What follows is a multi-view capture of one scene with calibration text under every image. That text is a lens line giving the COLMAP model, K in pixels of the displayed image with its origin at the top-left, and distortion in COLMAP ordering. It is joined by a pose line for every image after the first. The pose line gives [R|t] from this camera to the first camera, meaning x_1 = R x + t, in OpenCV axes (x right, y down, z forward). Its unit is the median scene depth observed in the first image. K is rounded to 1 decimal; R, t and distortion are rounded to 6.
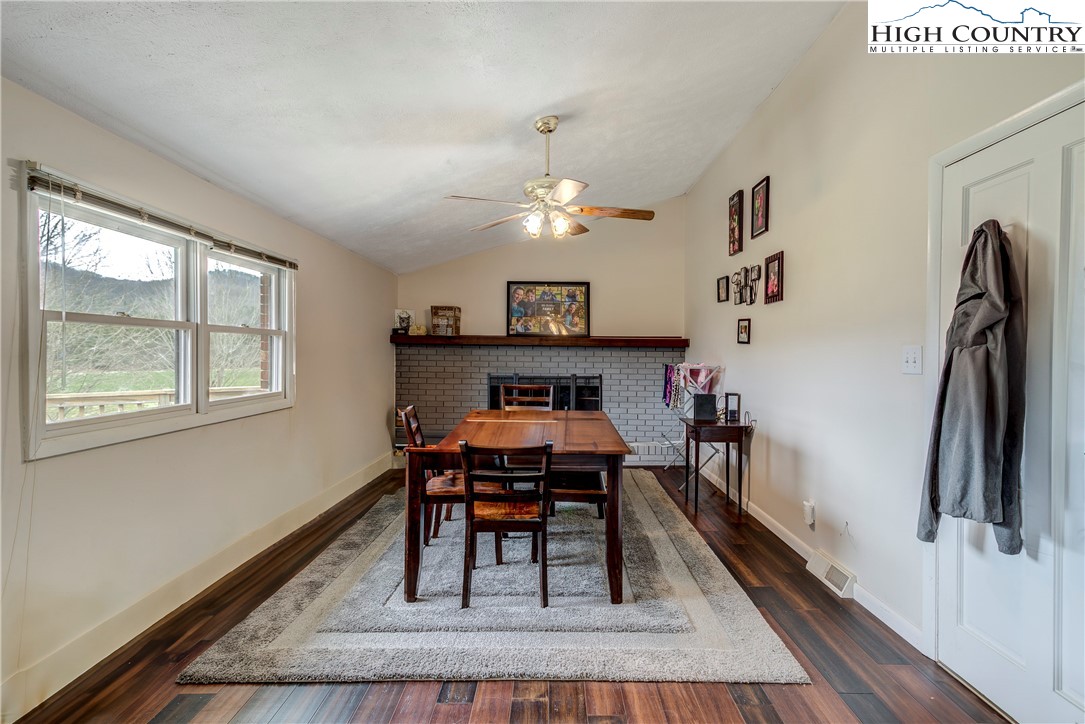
lens RADIAL K [[524.7, 0, 538.1], [0, 524.7, 365.5], [0, 0, 1]] dist [-0.004275, 0.000047]
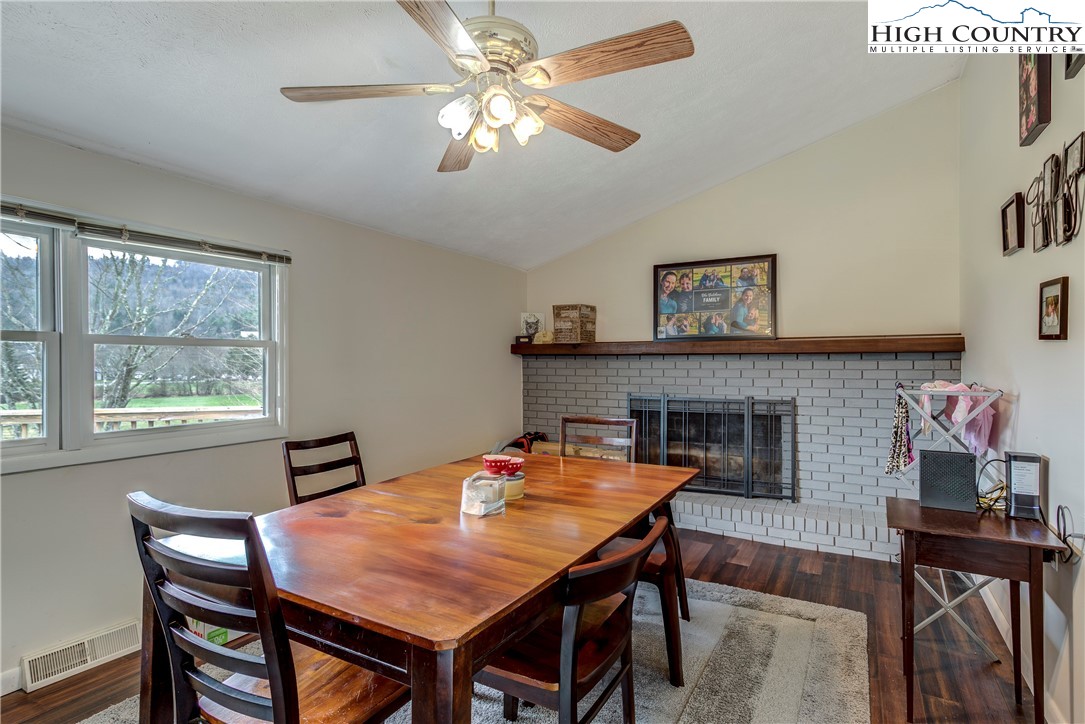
lens RADIAL K [[540.1, 0, 544.1], [0, 540.1, 366.2], [0, 0, 1]] dist [0.018435, 0.000623]
pose [[0.880401, -0.008136, -0.474160, 0.161715], [-0.001375, 0.999805, -0.019708, -0.007425], [0.474228, 0.018003, 0.880218, 0.281704]]
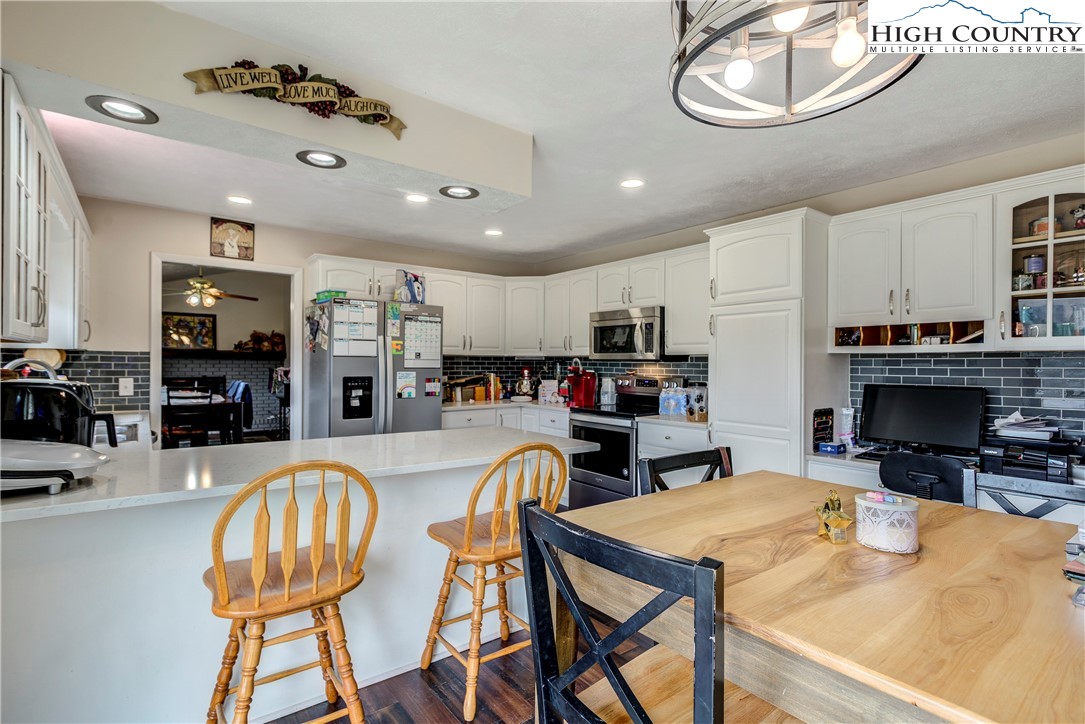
lens RADIAL K [[524.7, 0, 538.1], [0, 524.7, 365.5], [0, 0, 1]] dist [-0.004275, 0.000047]
pose [[0.776775, -0.001051, 0.629778, -0.132976], [0.007272, 0.999947, -0.007301, 0.005509], [-0.629737, 0.010251, 0.776741, -0.761436]]
